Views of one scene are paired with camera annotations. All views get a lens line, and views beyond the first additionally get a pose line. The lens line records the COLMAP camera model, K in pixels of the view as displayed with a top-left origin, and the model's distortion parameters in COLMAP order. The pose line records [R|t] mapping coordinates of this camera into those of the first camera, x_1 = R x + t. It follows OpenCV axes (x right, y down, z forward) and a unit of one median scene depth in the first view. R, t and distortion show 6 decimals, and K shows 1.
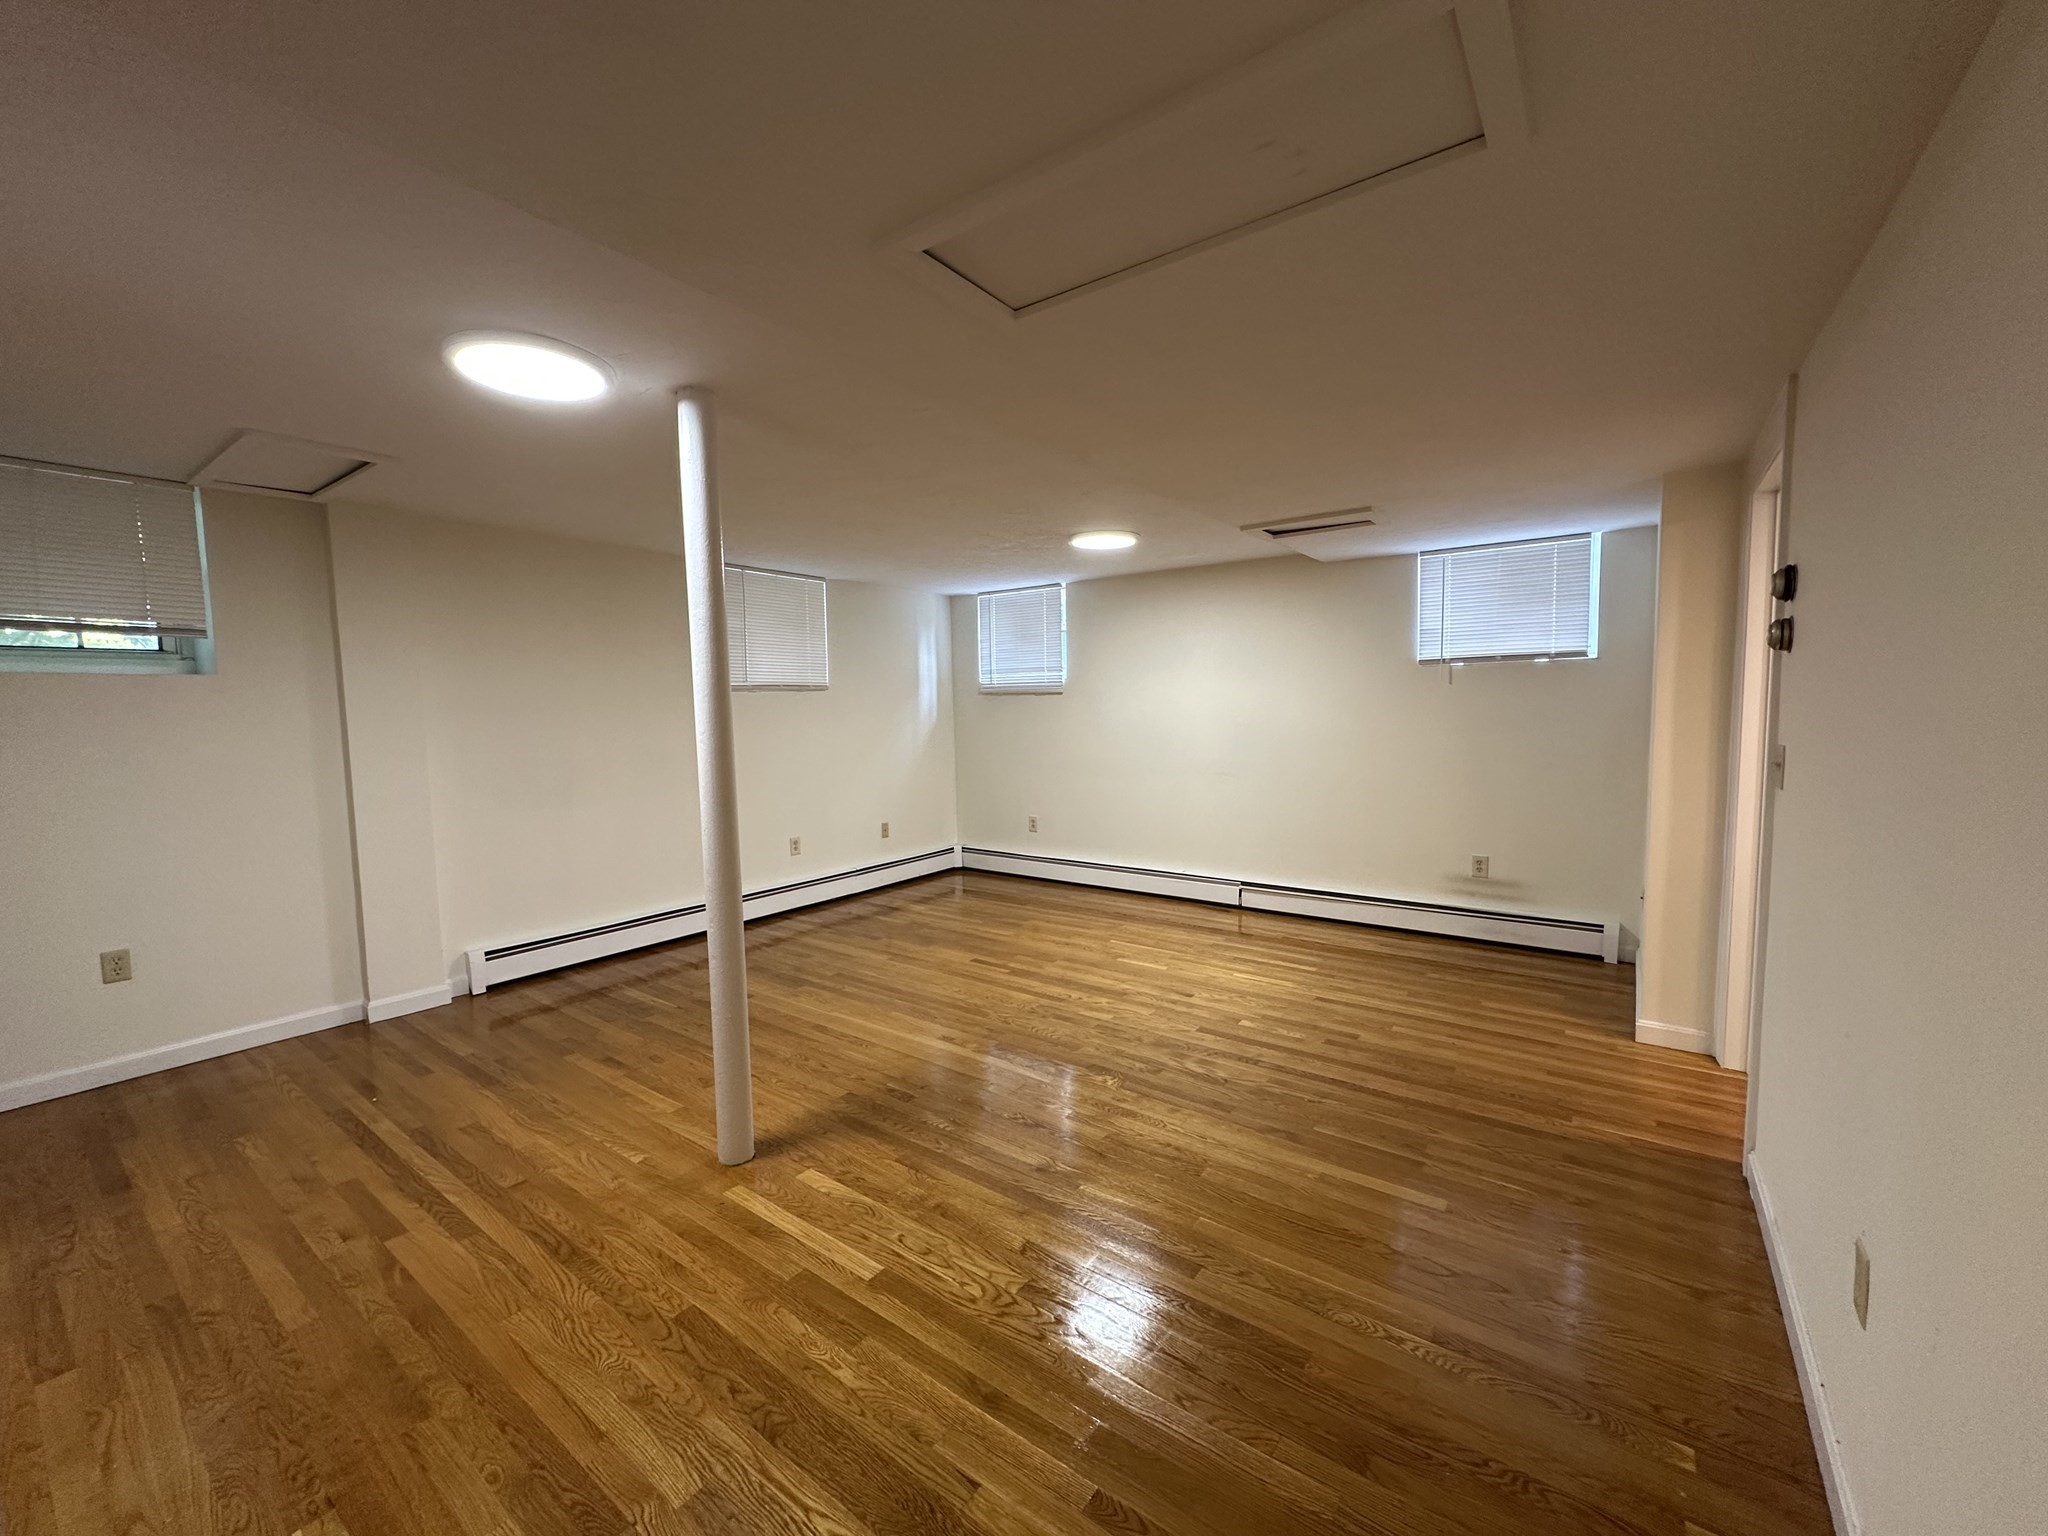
lens RADIAL K [[813.9, 0, 1022.9], [0, 813.9, 768.0], [0, 0, 1]] dist [-0.001608, 0.000090]
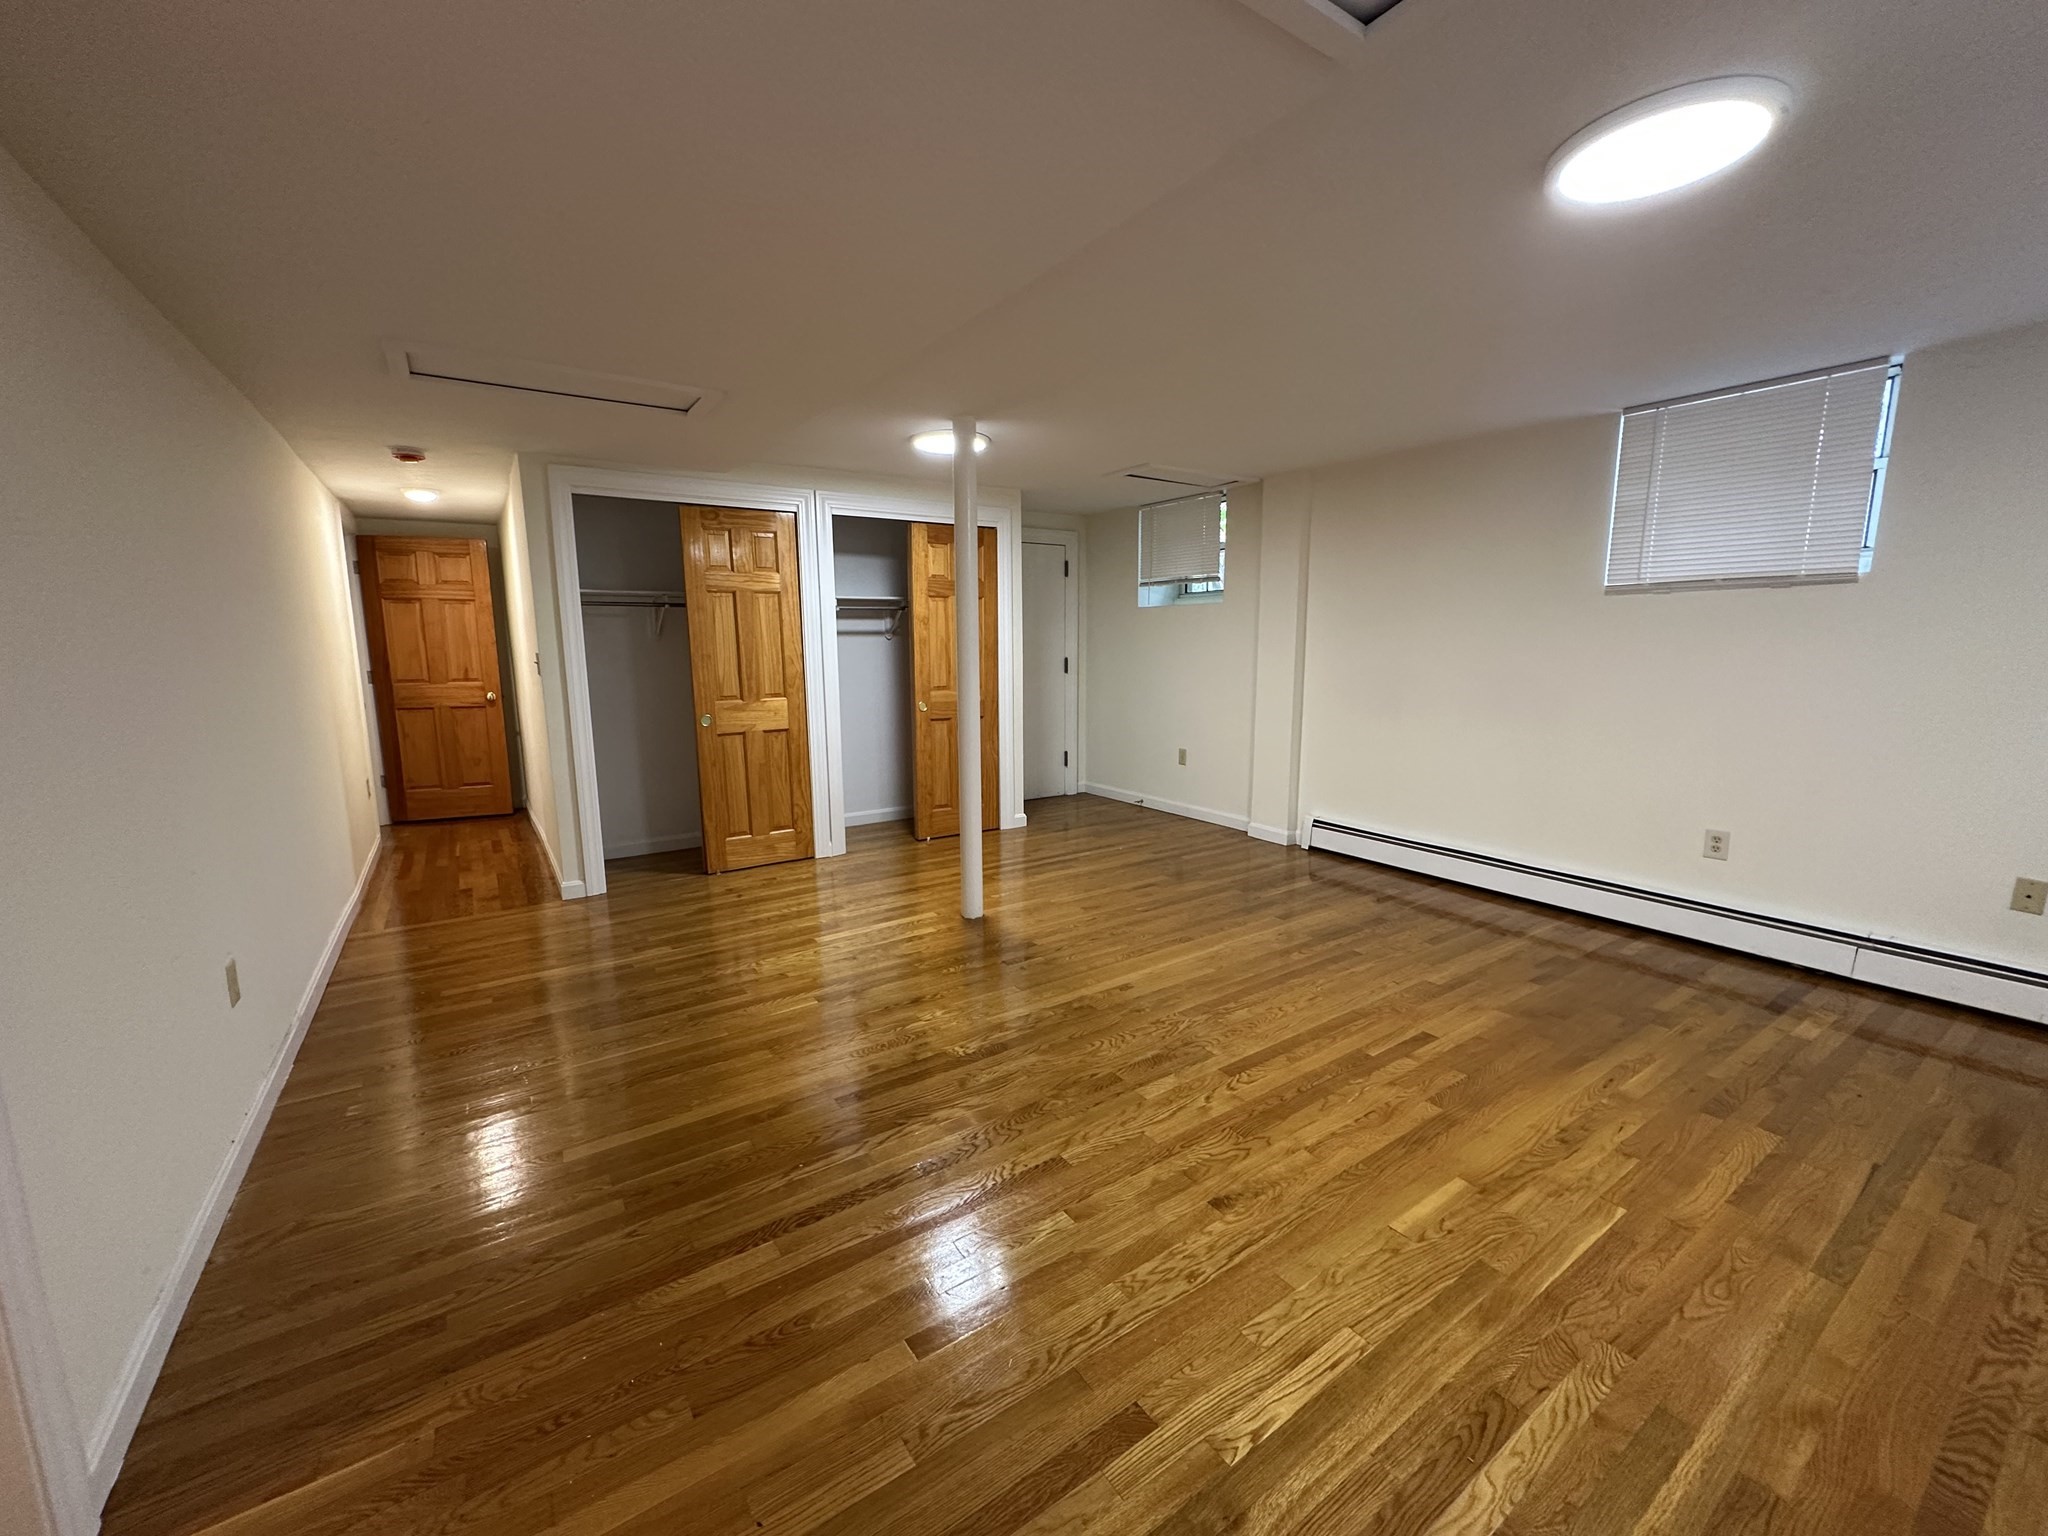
lens RADIAL K [[813.9, 0, 1024.8], [0, 813.9, 765.5], [0, 0, 1]] dist [-0.001608, 0.000090]
pose [[-0.338765, 0.162822, -0.926675, 0.669159], [-0.058267, 0.979391, 0.193386, -0.074160], [0.939065, 0.119507, -0.322296, 1.027758]]
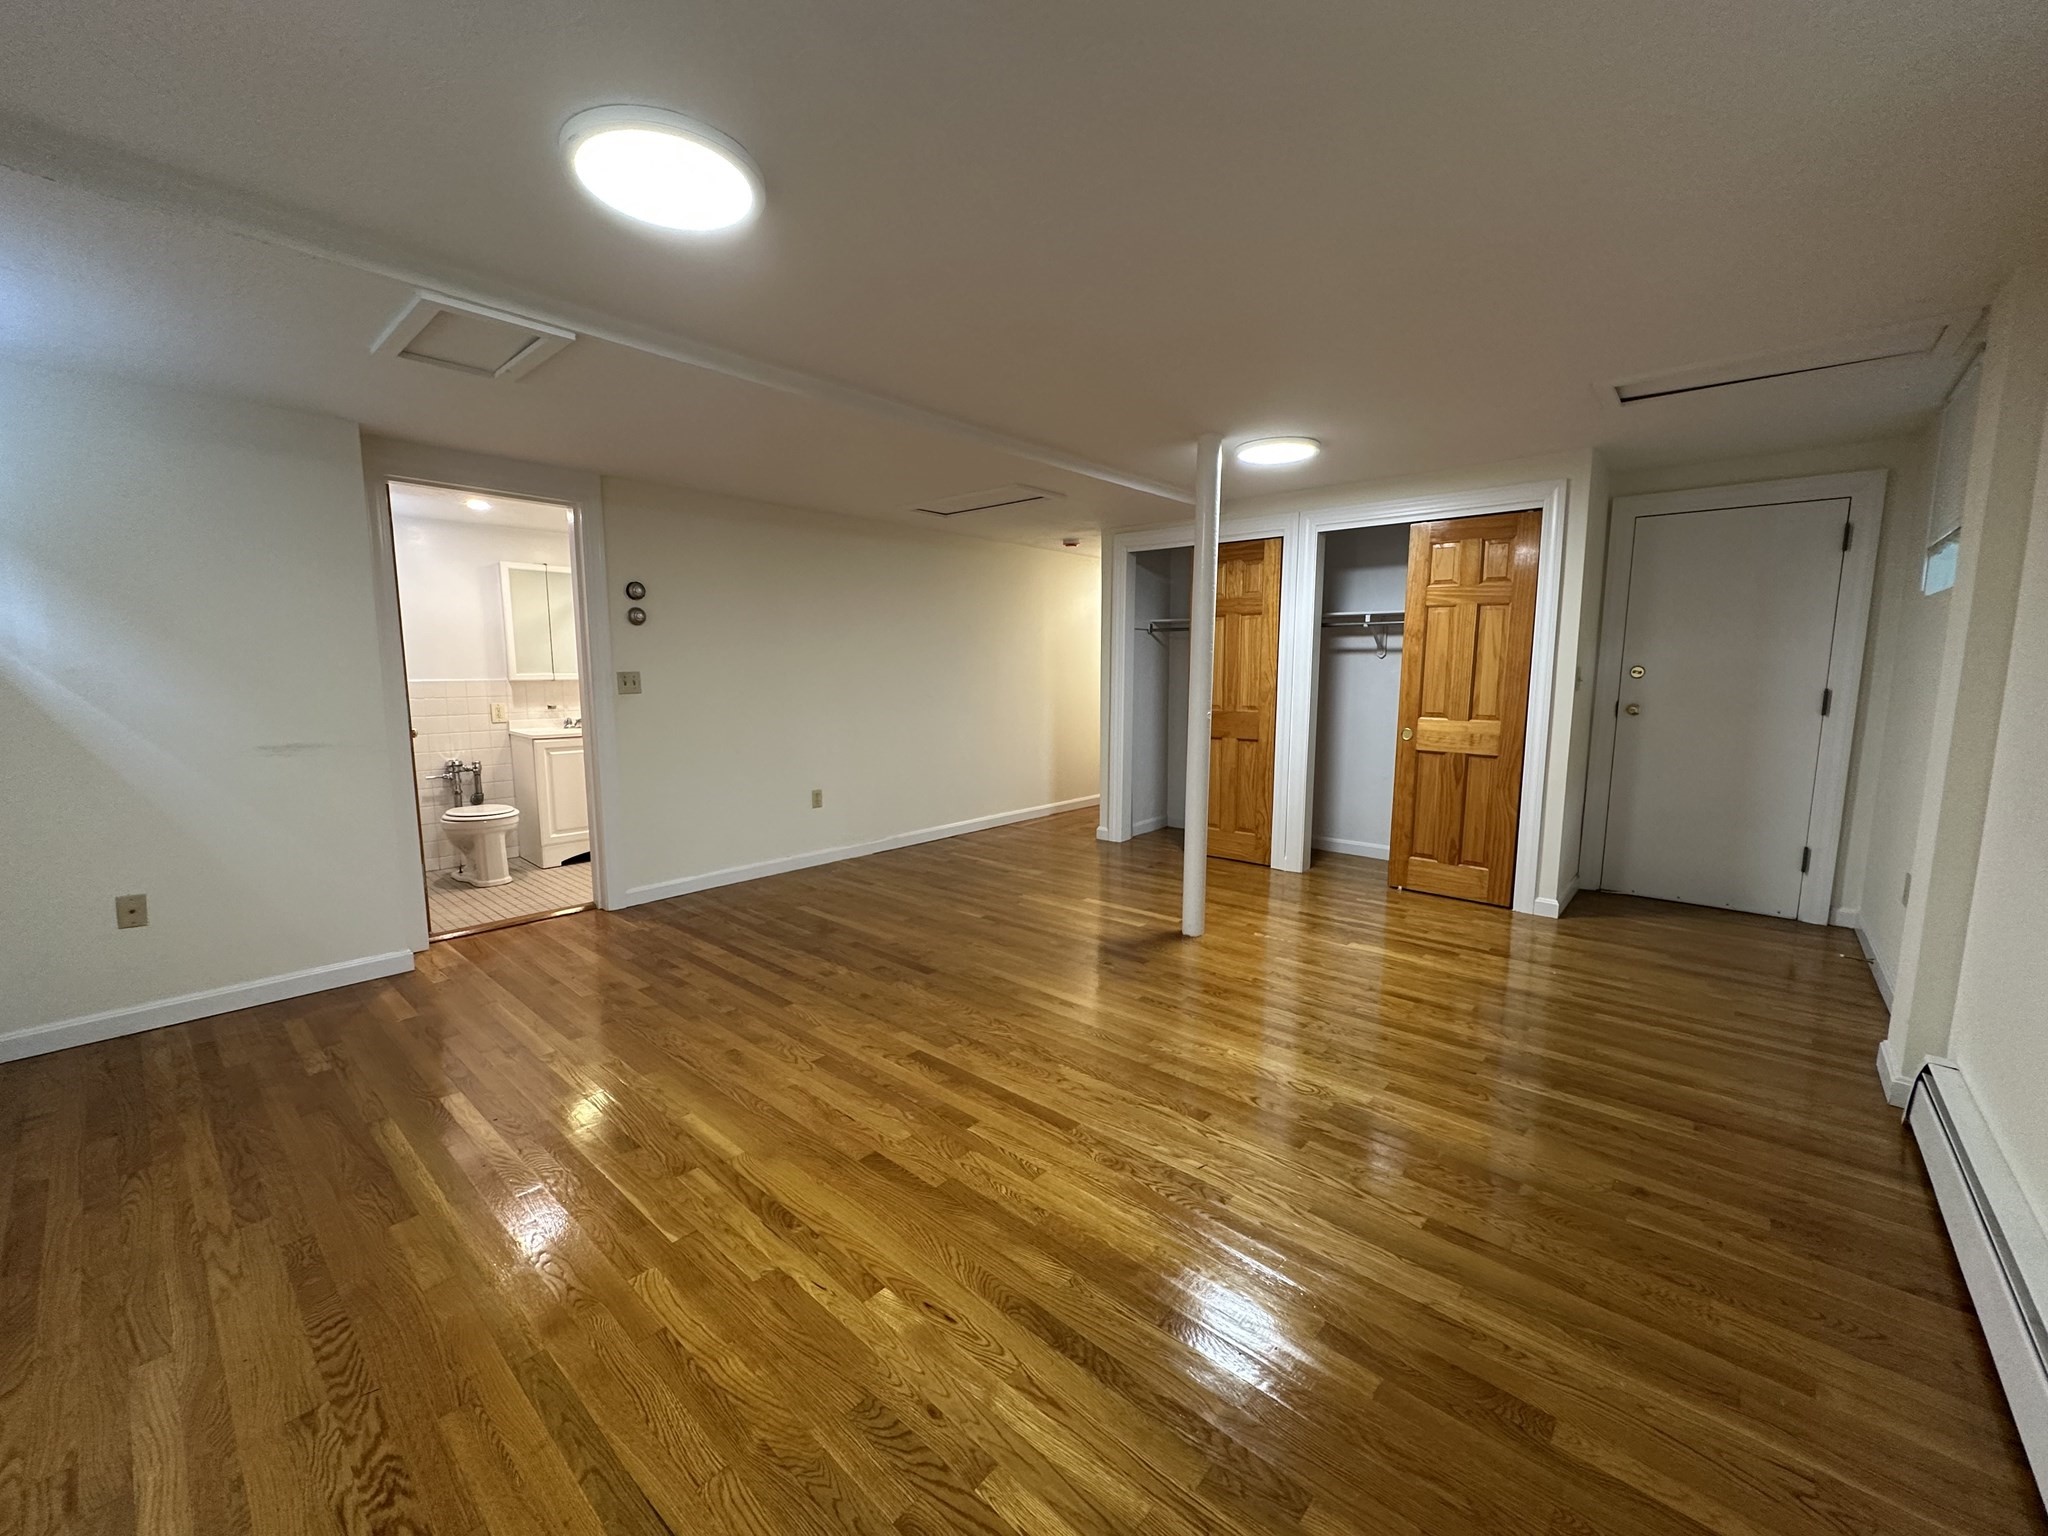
lens RADIAL K [[813.9, 0, 1022.9], [0, 813.9, 773.2], [0, 0, 1]] dist [-0.001608, 0.000090]
pose [[-0.995699, 0.003058, 0.092600, -0.113448], [0.022075, 0.978500, 0.205062, -0.096662], [-0.089982, 0.206224, -0.974359, 1.630003]]
